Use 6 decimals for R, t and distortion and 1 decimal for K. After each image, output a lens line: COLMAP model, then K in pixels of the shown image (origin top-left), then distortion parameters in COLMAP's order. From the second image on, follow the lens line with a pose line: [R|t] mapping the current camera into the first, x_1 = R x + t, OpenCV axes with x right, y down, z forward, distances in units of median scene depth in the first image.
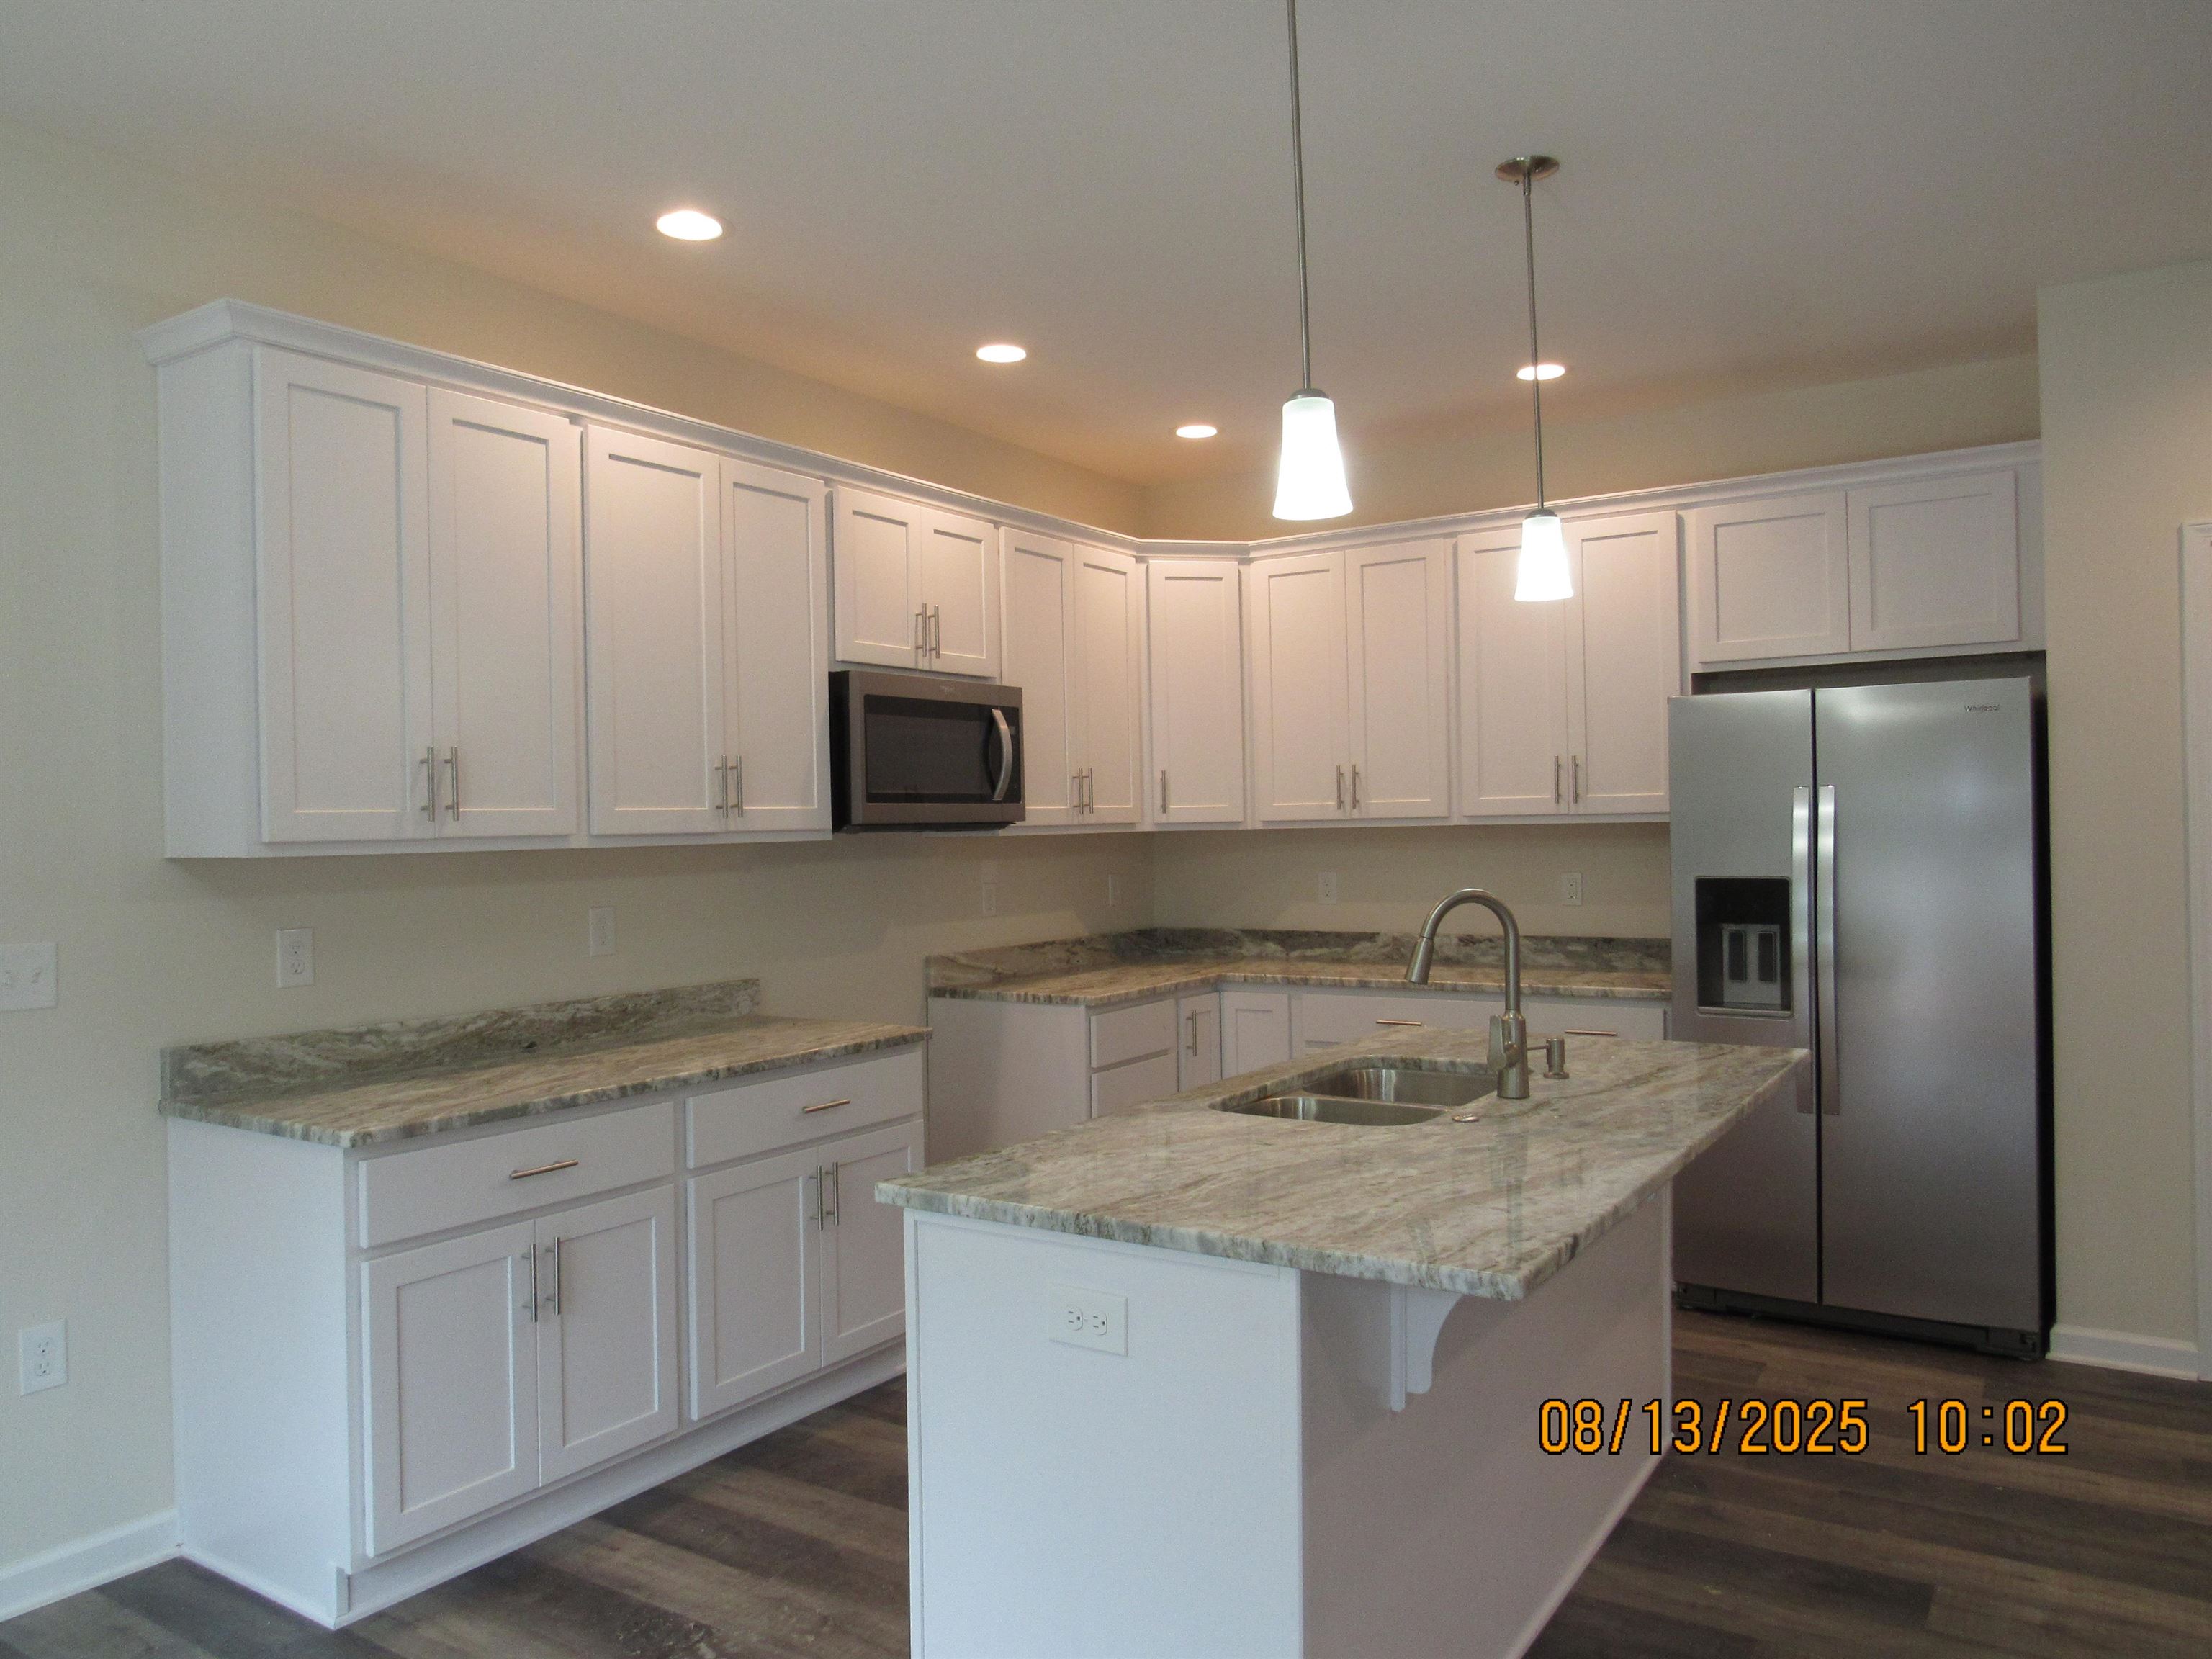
lens RADIAL K [[1566.0, 0, 1092.9], [0, 1566.0, 828.6], [0, 0, 1]] dist [-0.024759, 0.000981]
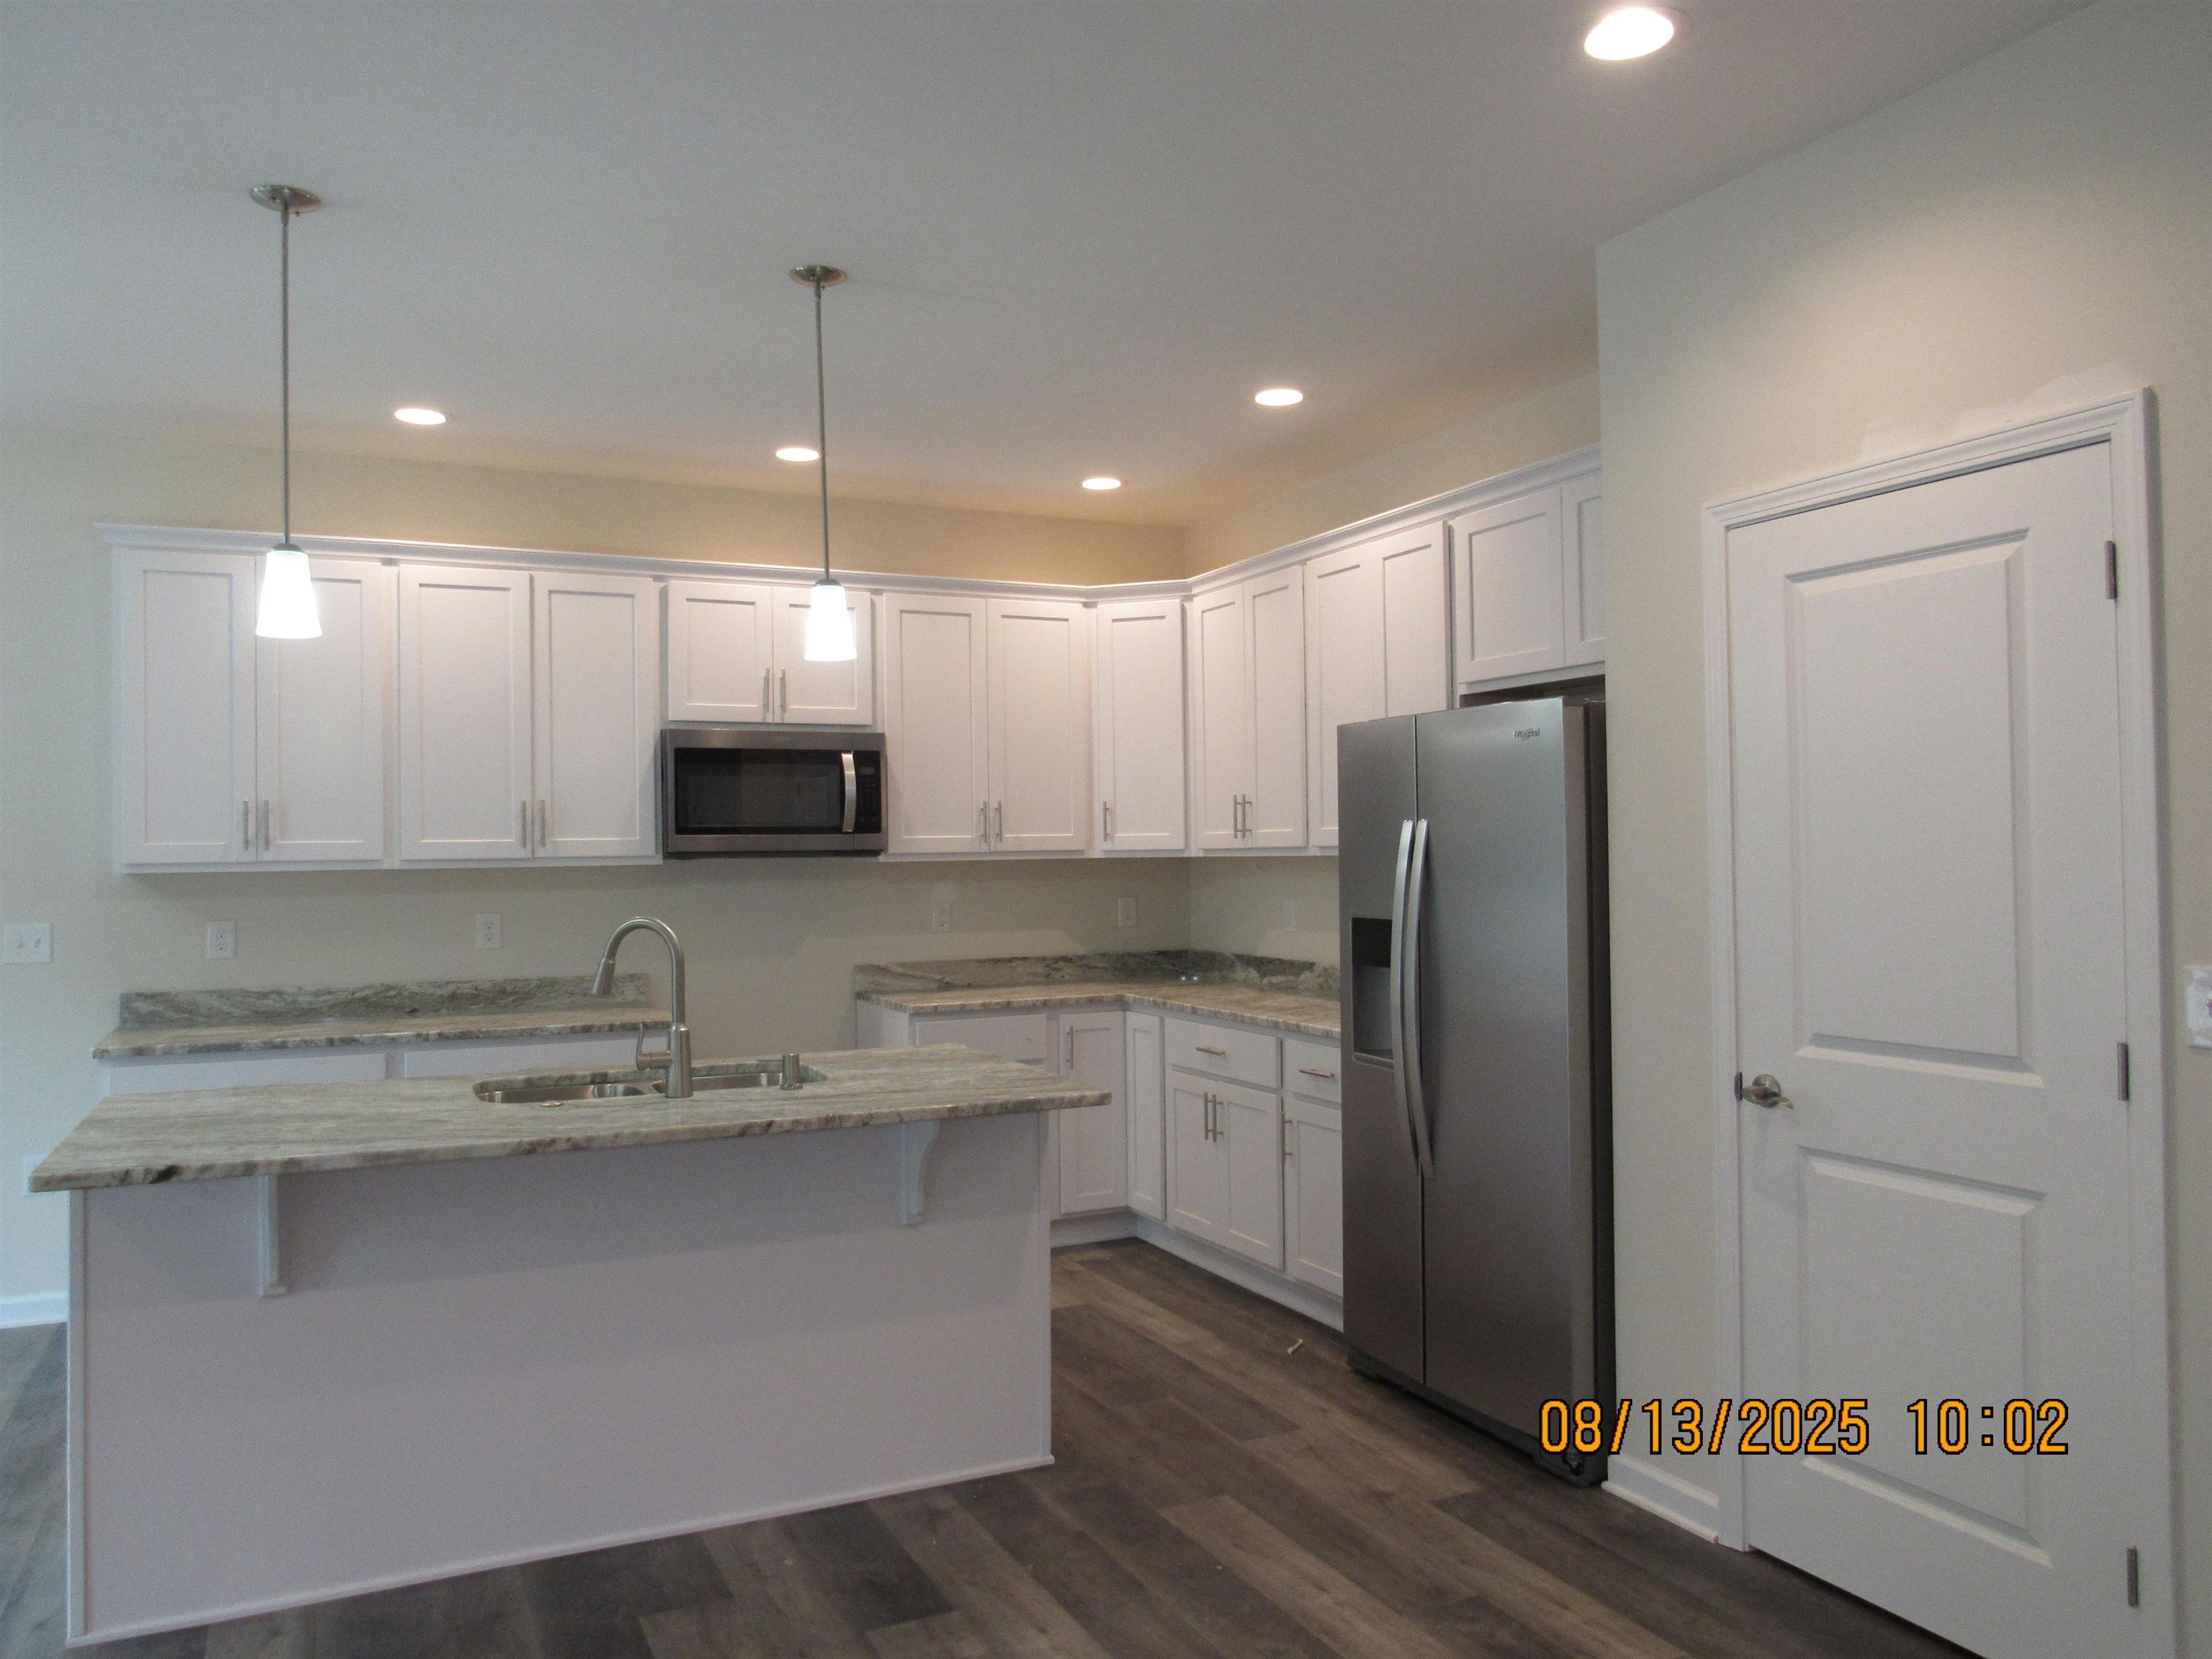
lens RADIAL K [[1568.9, 0, 1106.0], [0, 1568.9, 829.5], [0, 0, 1]] dist [-0.025667, -0.003086]
pose [[0.860380, 0.001617, -0.509650, 0.826897], [-0.005054, 0.999973, -0.005360, -0.016875], [0.509627, 0.007187, 0.860365, 0.113706]]
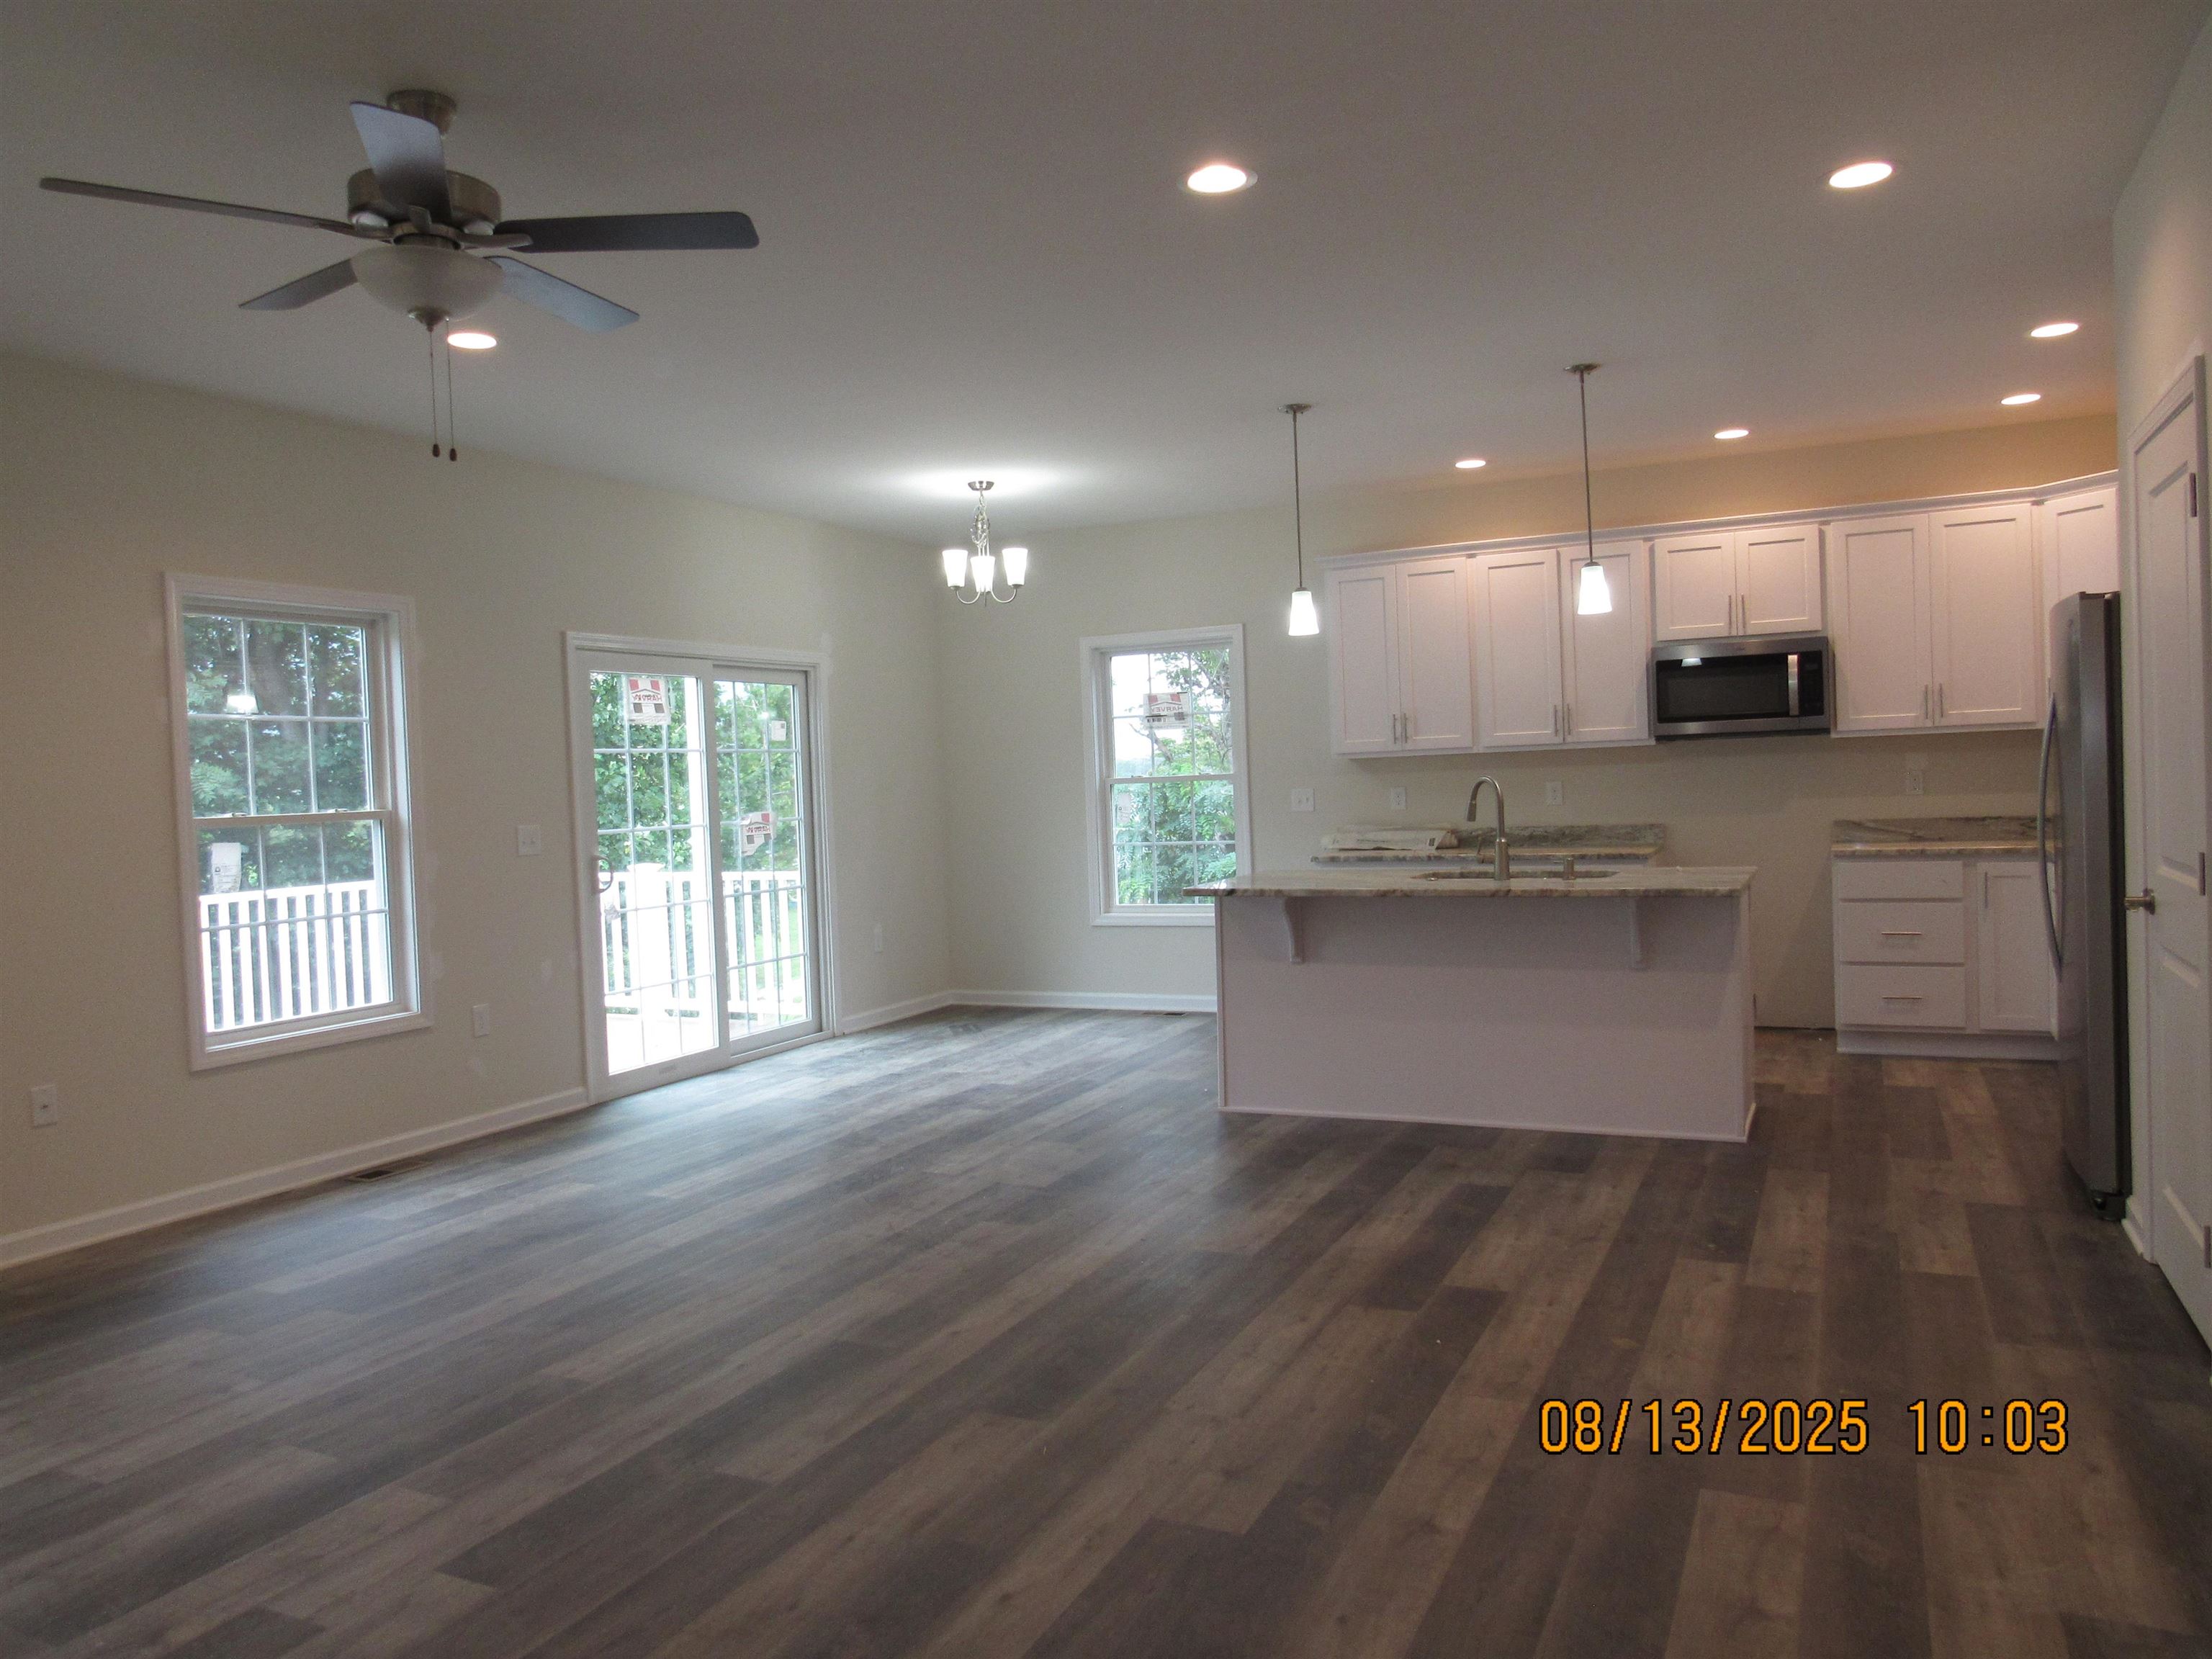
lens RADIAL K [[1584.7, 0, 1120.2], [0, 1584.7, 828.1], [0, 0, 1]] dist [-0.022462, -0.001974]
pose [[0.139425, 0.045742, -0.989176, 1.603140], [0.035365, 0.998065, 0.051138, -0.012315], [0.989601, -0.042112, 0.137537, 0.173352]]
